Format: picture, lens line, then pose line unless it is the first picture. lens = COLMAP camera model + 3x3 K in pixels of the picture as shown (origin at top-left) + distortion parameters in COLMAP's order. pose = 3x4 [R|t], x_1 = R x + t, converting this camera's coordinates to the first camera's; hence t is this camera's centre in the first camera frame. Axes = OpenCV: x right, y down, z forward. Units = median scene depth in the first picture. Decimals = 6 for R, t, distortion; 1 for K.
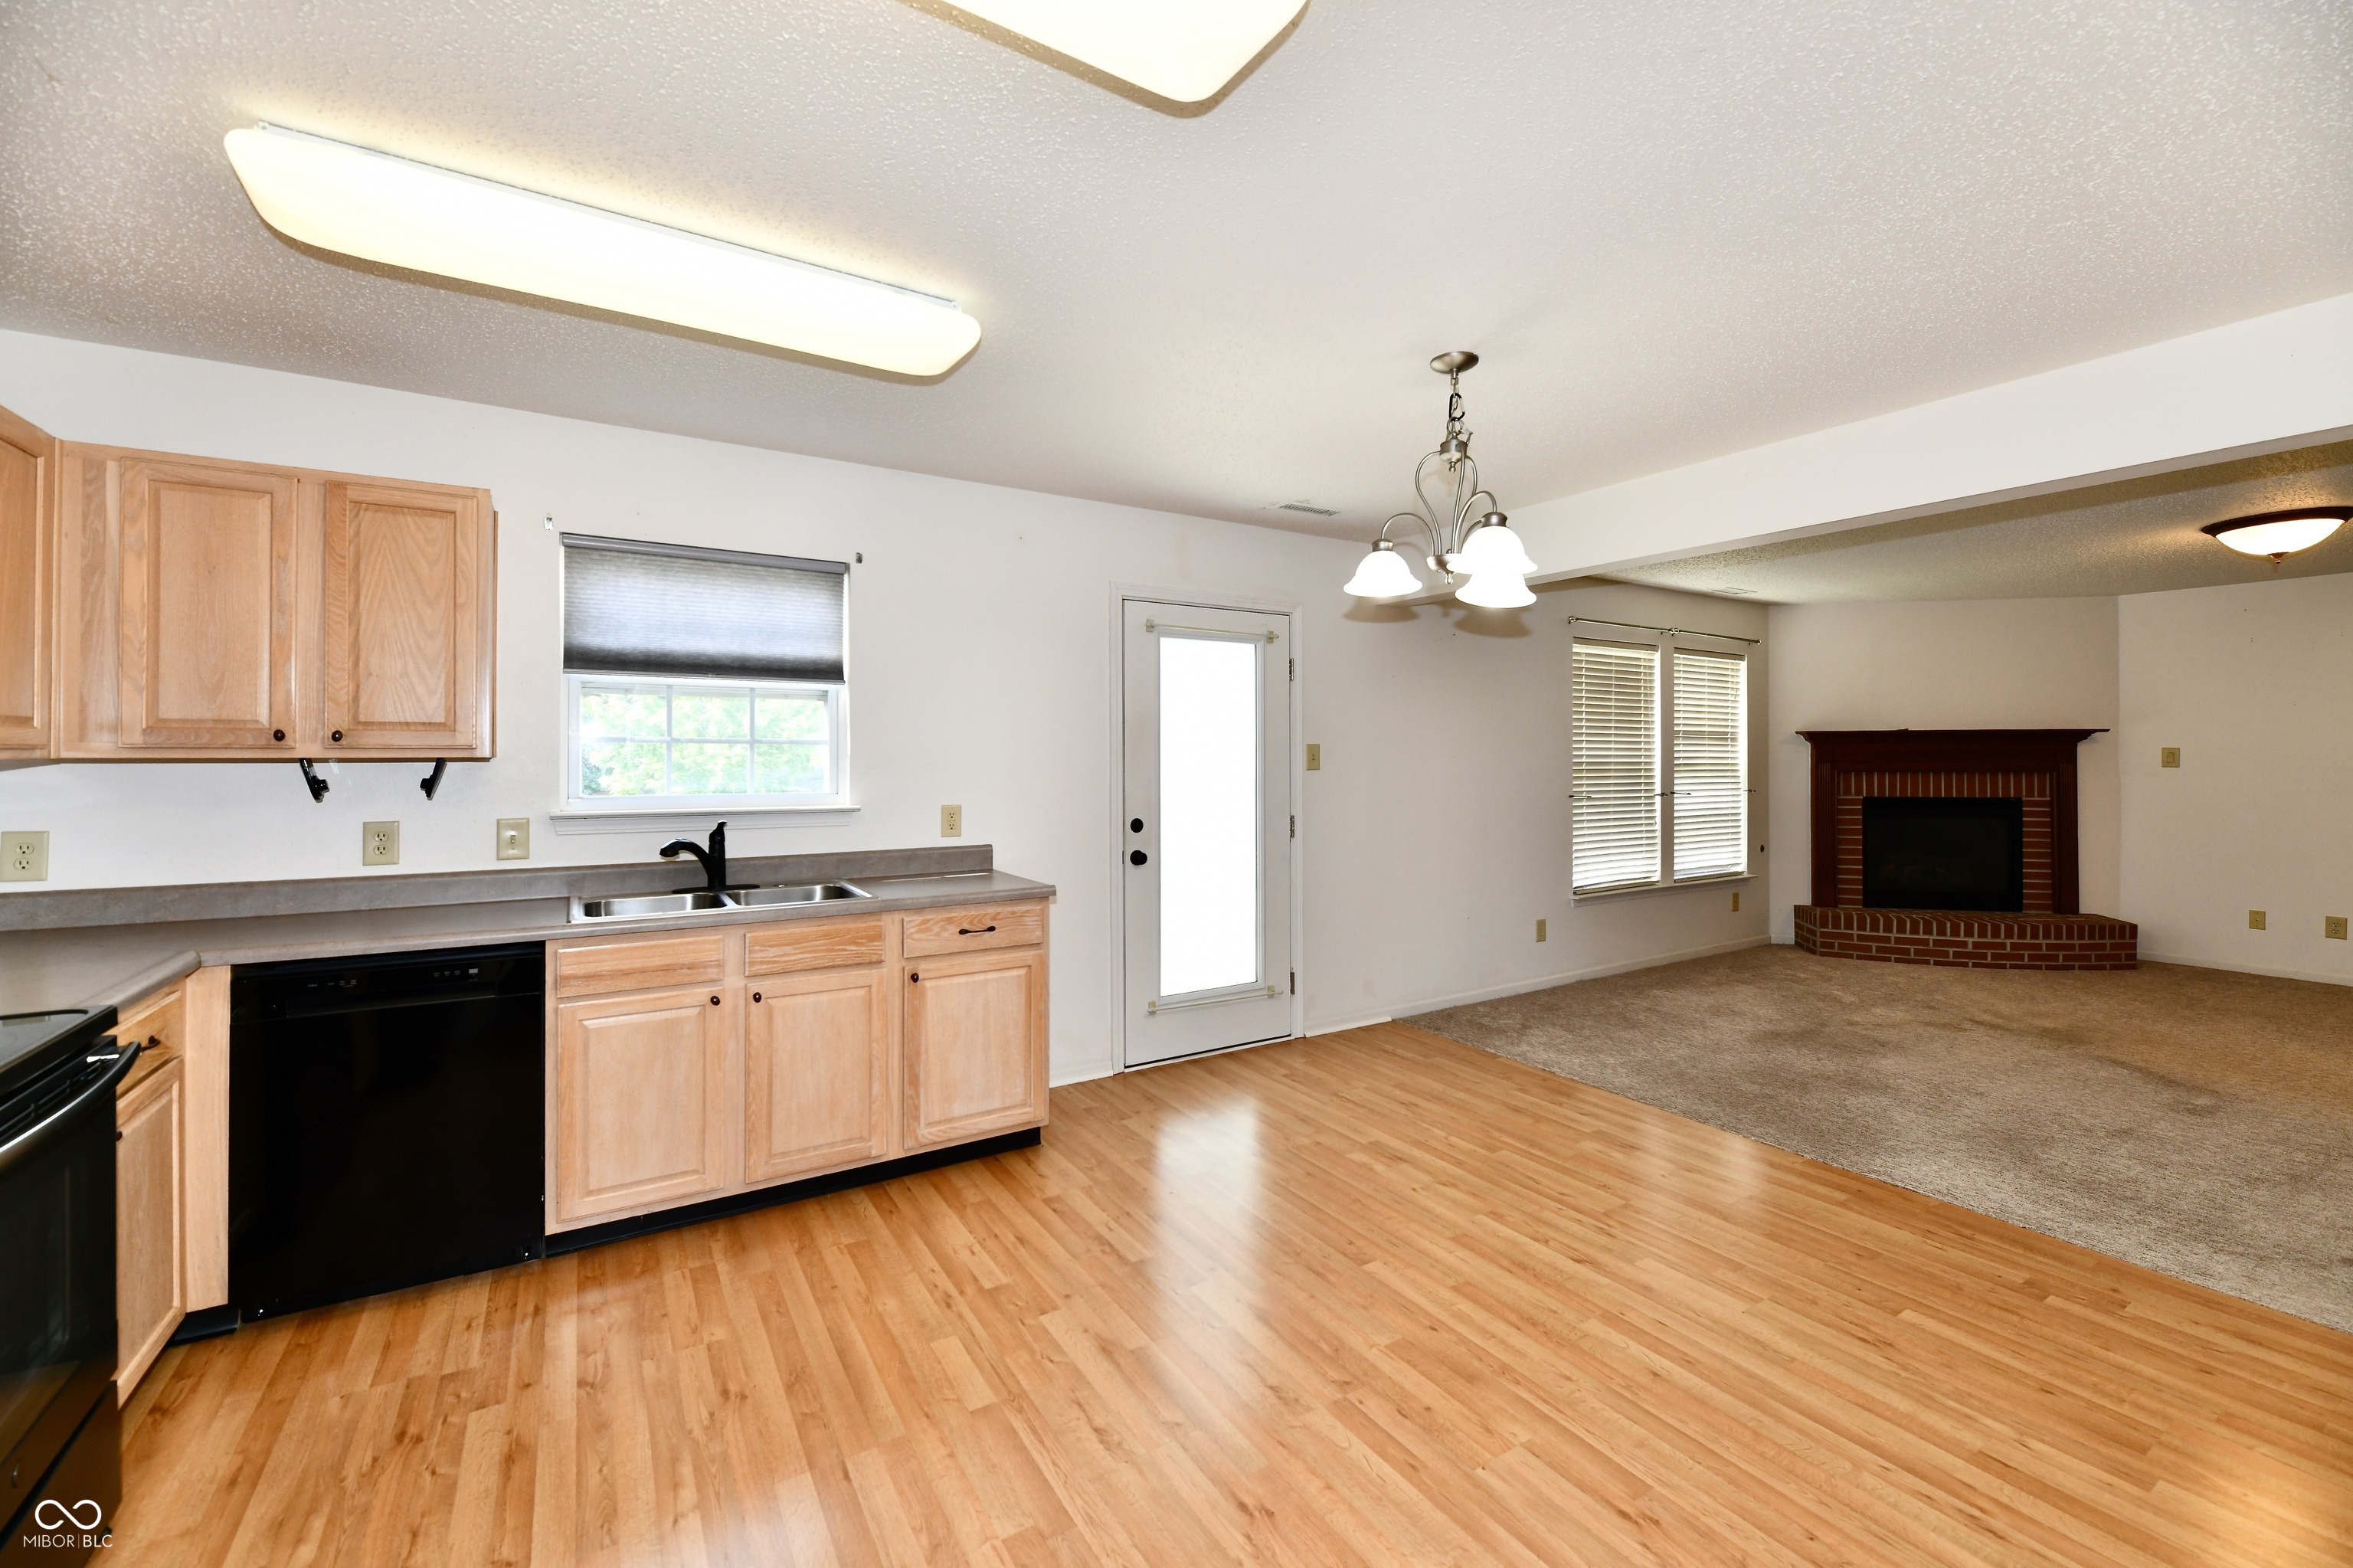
lens RADIAL K [[968.9, 0, 1183.2], [0, 968.9, 752.3], [0, 0, 1]] dist [-0.000457, -0.003061]
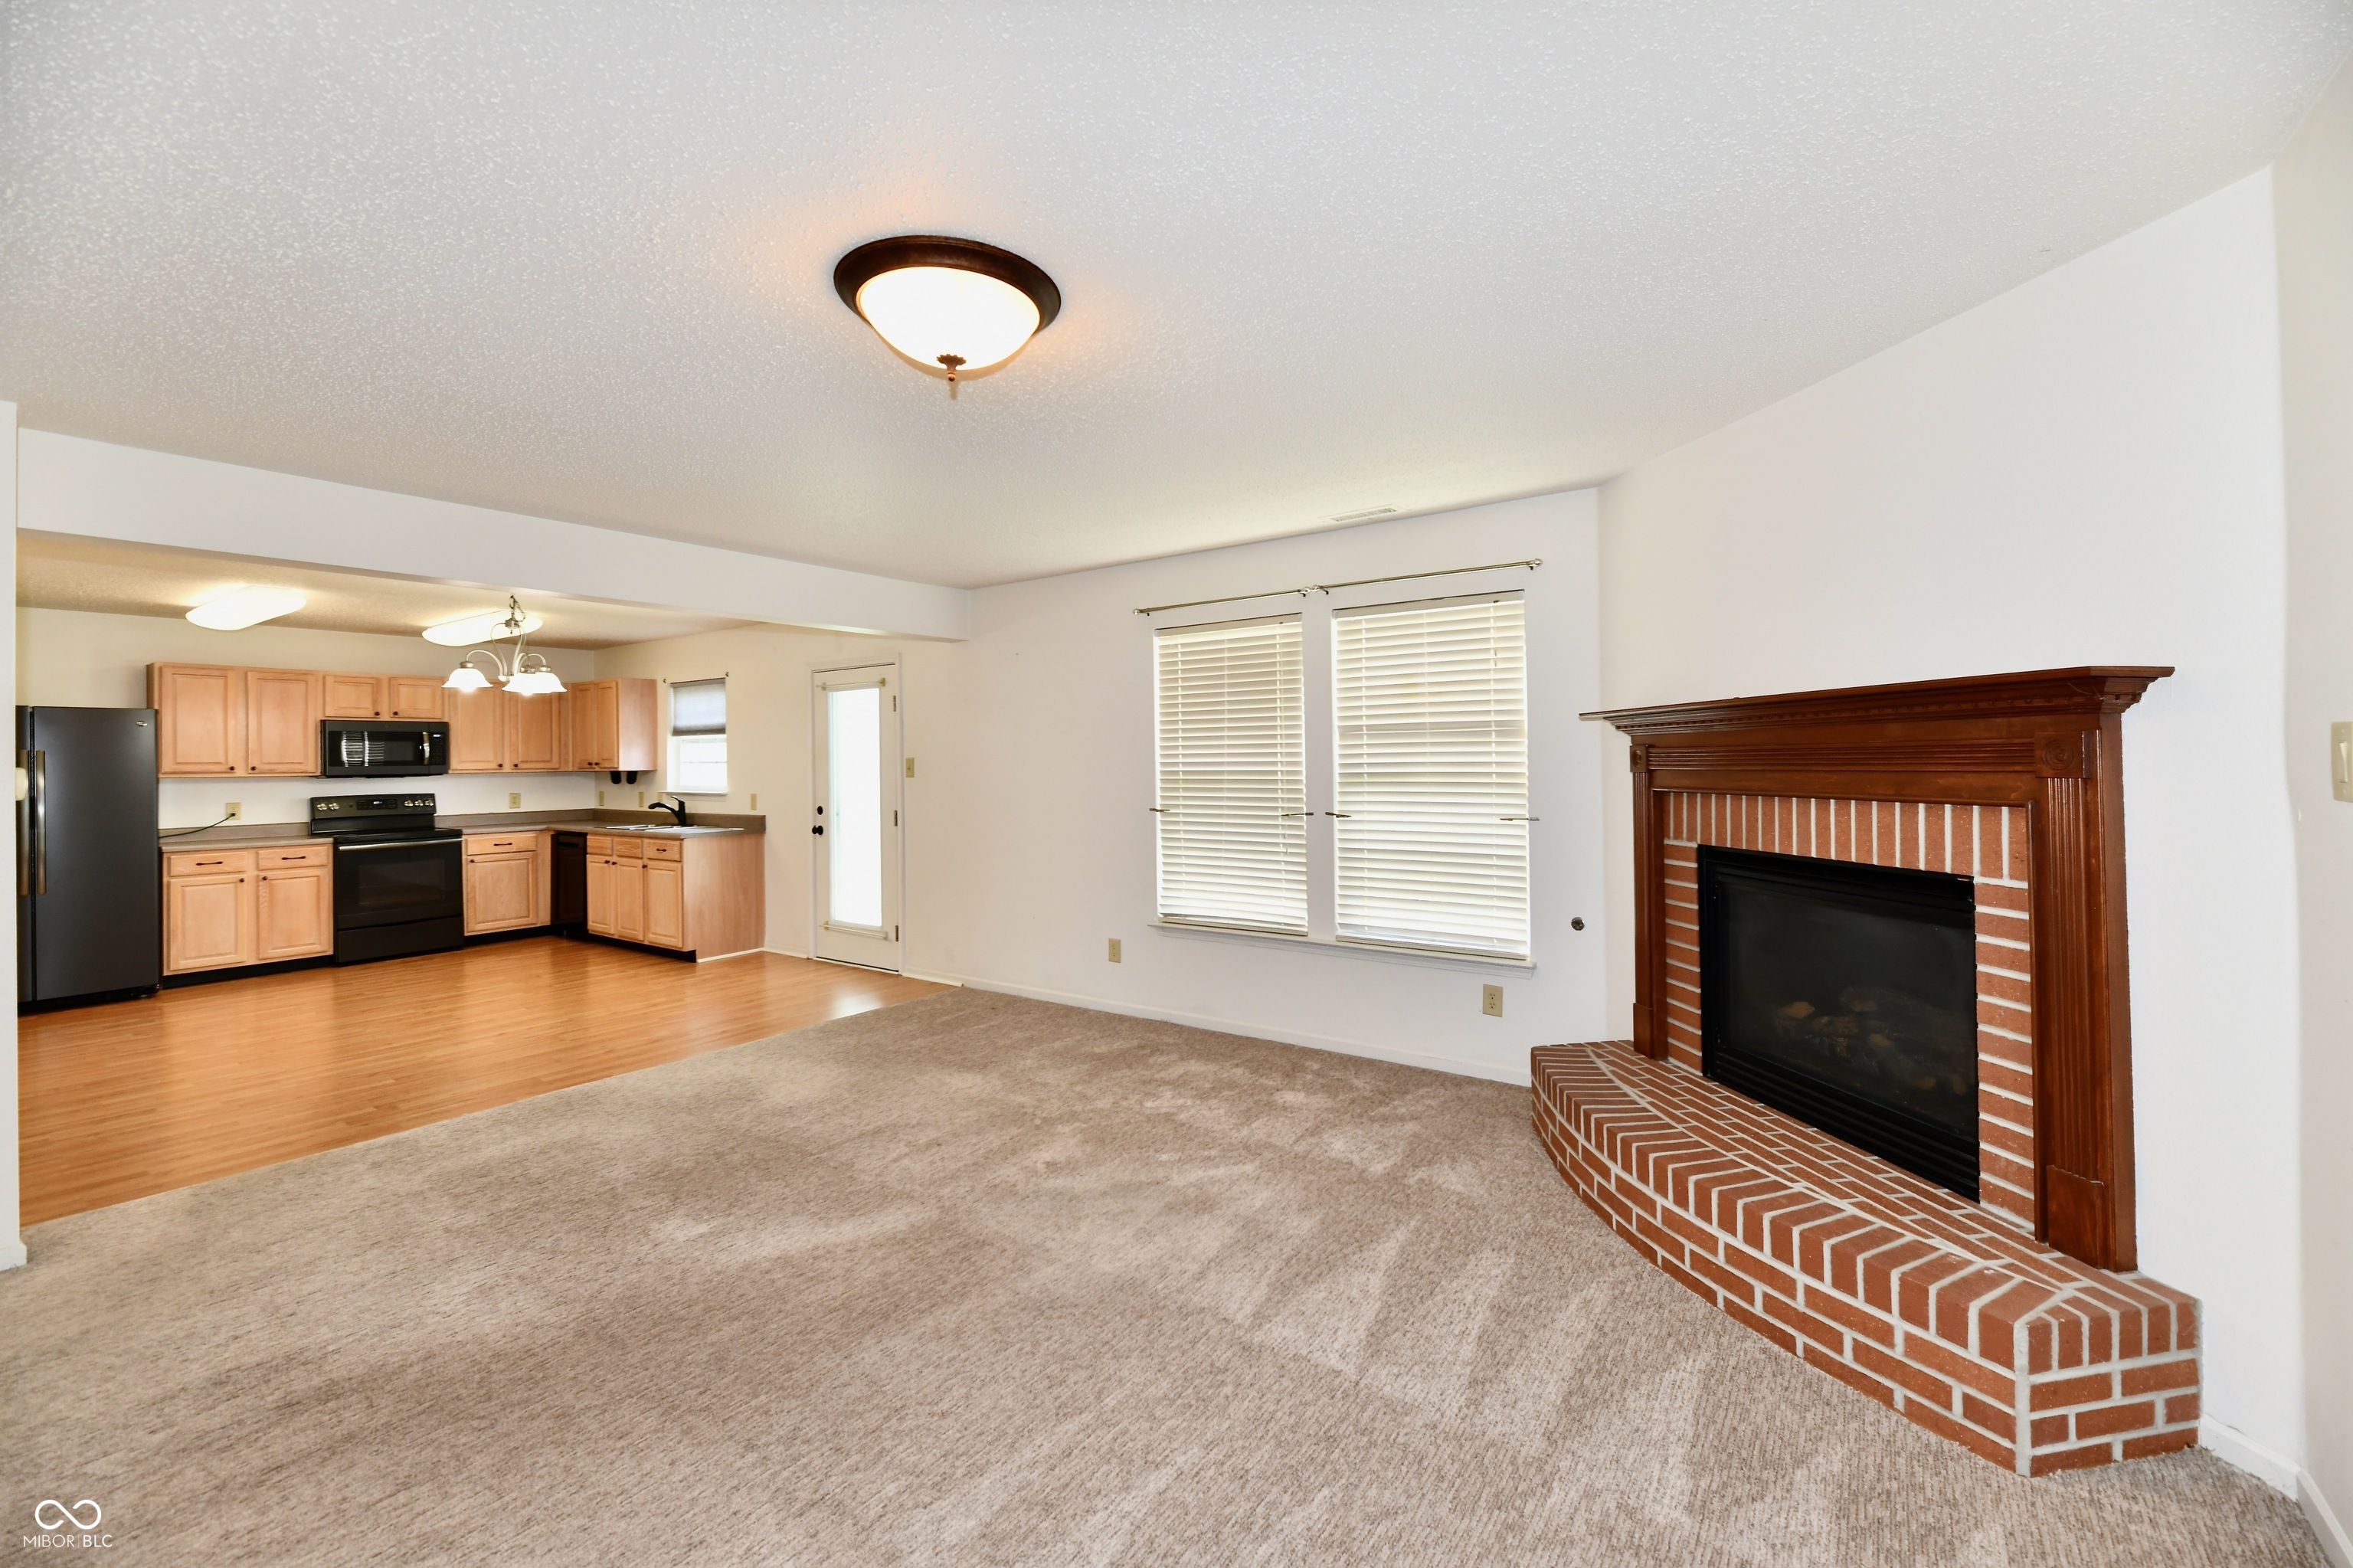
lens RADIAL K [[968.9, 0, 1184.8], [0, 968.9, 755.3], [0, 0, 1]] dist [-0.000457, -0.003061]
pose [[0.385848, -0.010120, -0.922507, 1.198870], [0.017201, 0.999845, -0.003774, -0.000230], [0.922402, -0.014411, 0.385963, 0.668170]]
